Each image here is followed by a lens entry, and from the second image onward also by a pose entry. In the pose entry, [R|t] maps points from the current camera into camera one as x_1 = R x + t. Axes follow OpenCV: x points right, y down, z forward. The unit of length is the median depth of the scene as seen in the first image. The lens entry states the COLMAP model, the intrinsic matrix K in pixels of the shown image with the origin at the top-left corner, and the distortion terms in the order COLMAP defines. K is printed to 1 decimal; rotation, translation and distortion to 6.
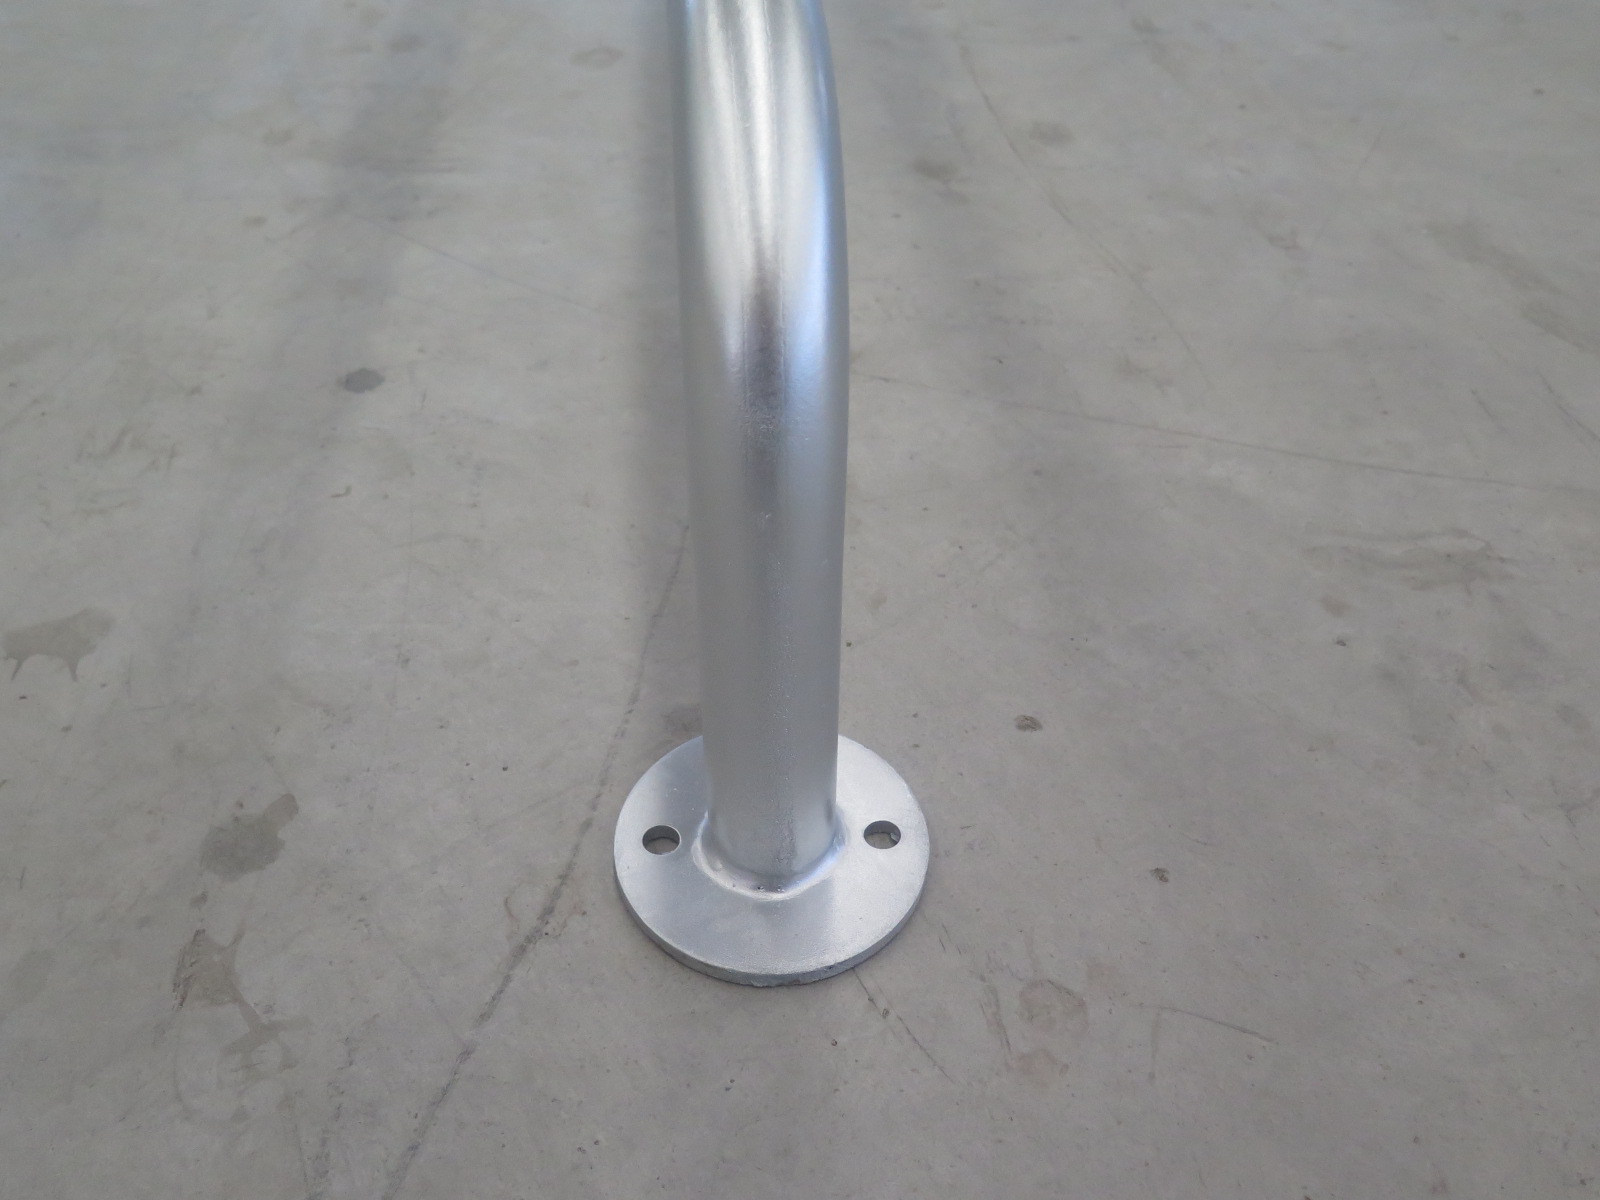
lens RADIAL K [[1343.2, 0, 791.4], [0, 1343.2, 602.5], [0, 0, 1]] dist [-0.027537, 0.013737]
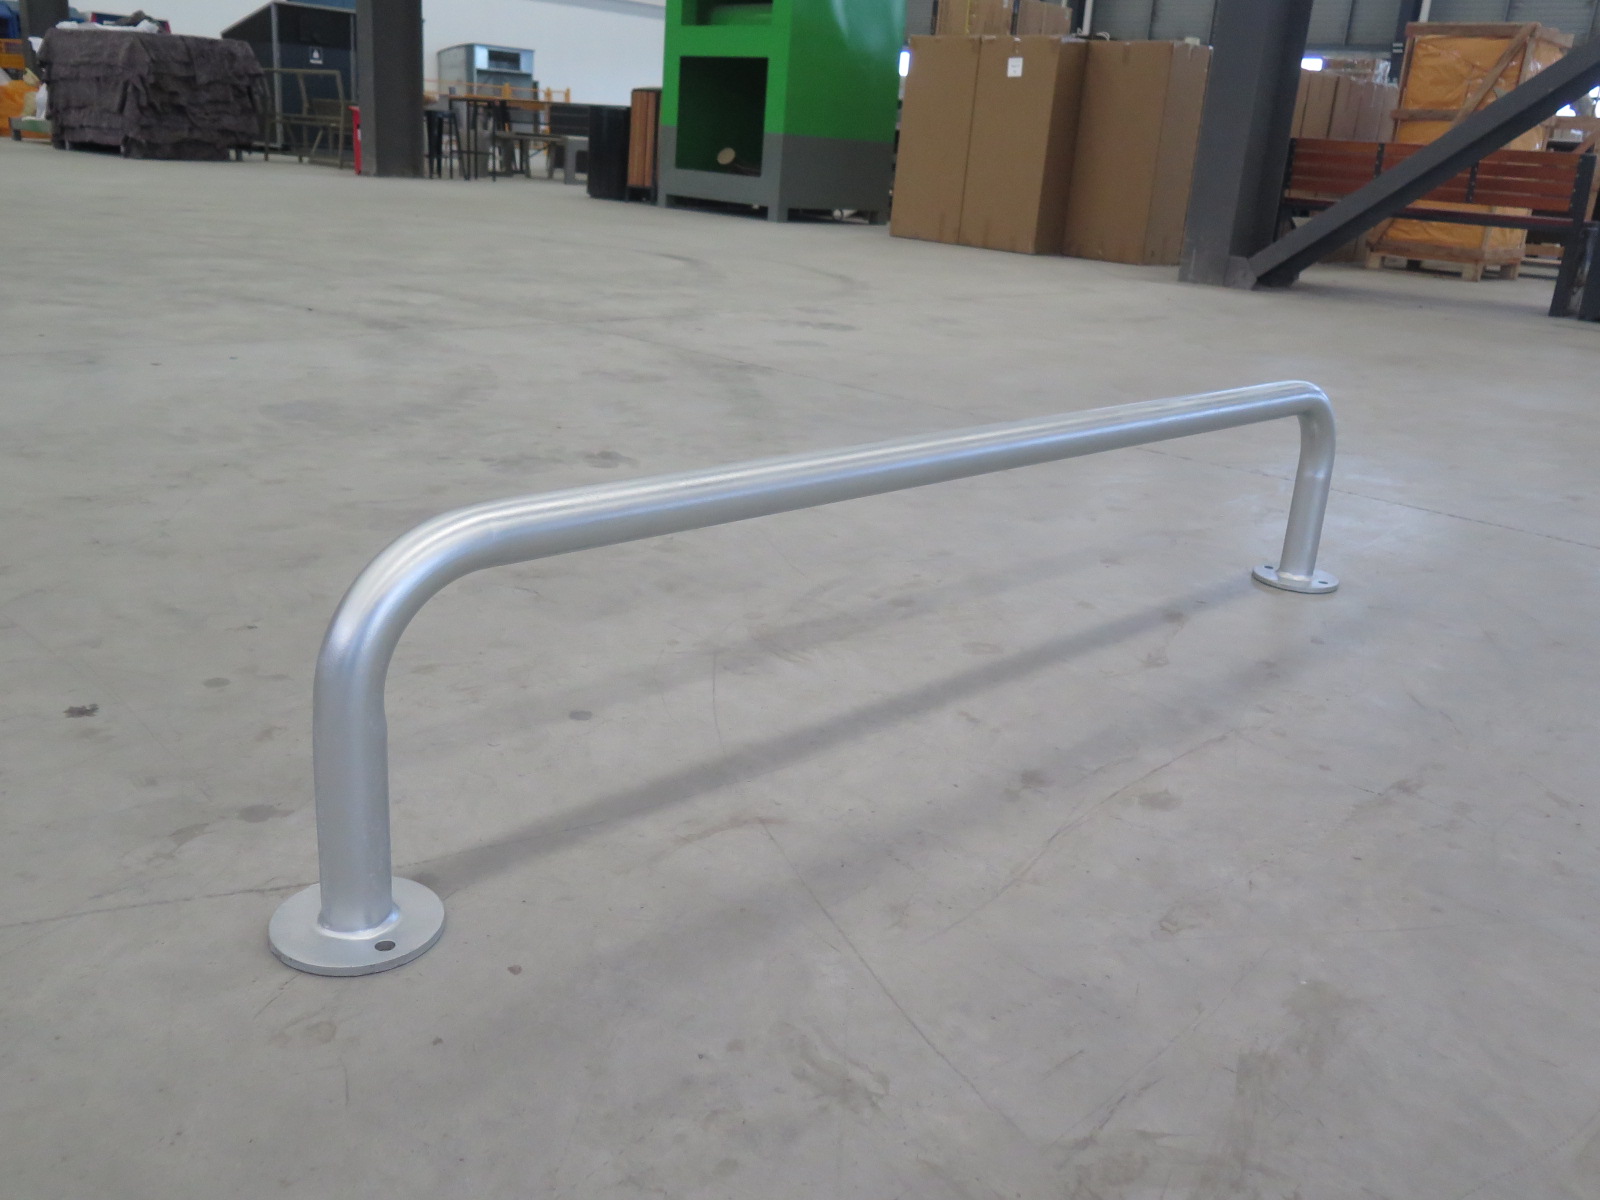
lens RADIAL K [[1343.2, 0, 797.4], [0, 1343.2, 598.7], [0, 0, 1]] dist [-0.027537, 0.013737]
pose [[0.644309, 0.281424, -0.711103, 1.337776], [-0.557699, 0.809144, -0.185090, -0.154626], [0.523295, 0.515836, 0.678288, -0.147345]]
